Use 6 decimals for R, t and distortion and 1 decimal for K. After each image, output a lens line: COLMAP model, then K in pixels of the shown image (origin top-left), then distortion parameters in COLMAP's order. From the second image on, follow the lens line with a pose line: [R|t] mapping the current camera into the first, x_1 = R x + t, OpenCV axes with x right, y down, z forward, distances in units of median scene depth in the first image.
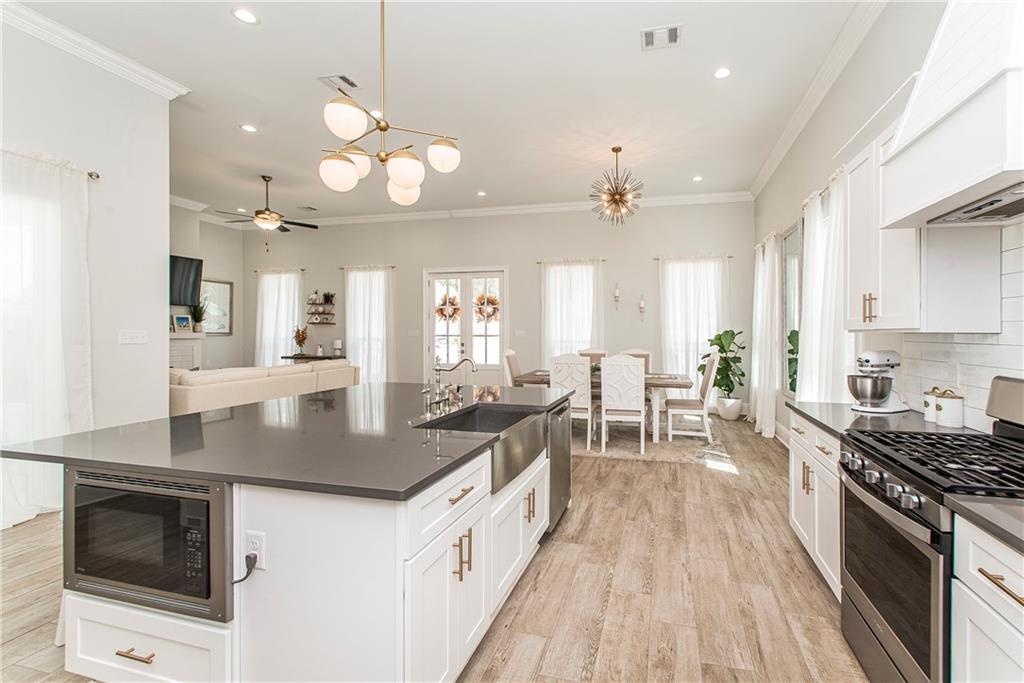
lens RADIAL K [[444.1, 0, 519.1], [0, 444.1, 336.2], [0, 0, 1]] dist [-0.000811, -0.002075]
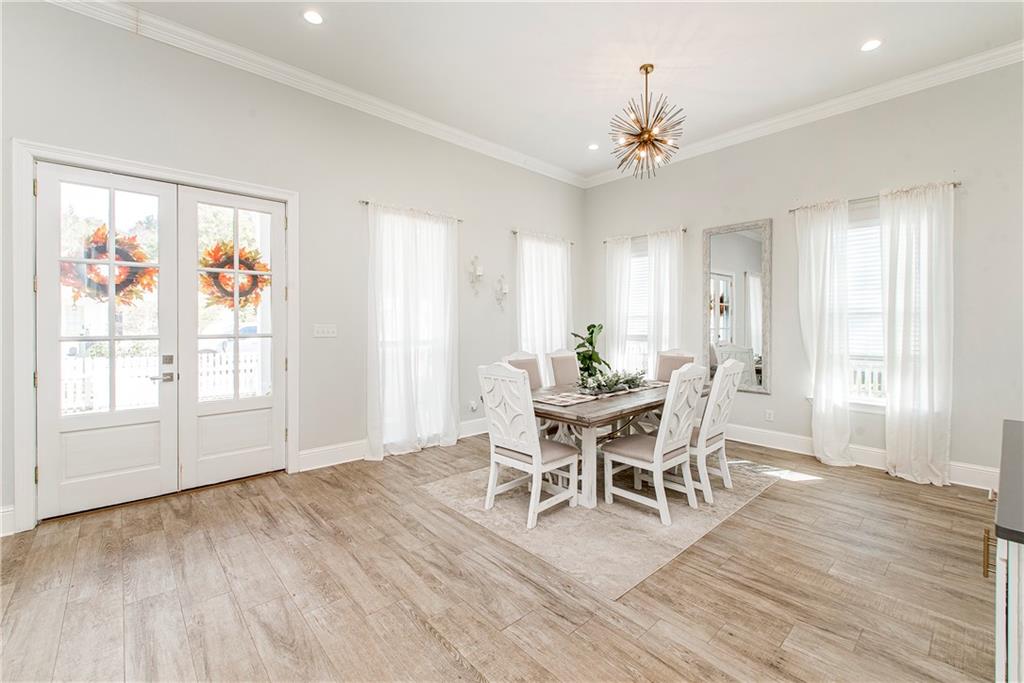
lens RADIAL K [[444.1, 0, 524.3], [0, 444.1, 322.7], [0, 0, 1]] dist [-0.000811, -0.002075]
pose [[0.495524, -0.009718, 0.868540, -0.504963], [0.002746, 0.999950, 0.009621, -0.028539], [-0.868590, -0.002382, 0.495526, 0.821926]]
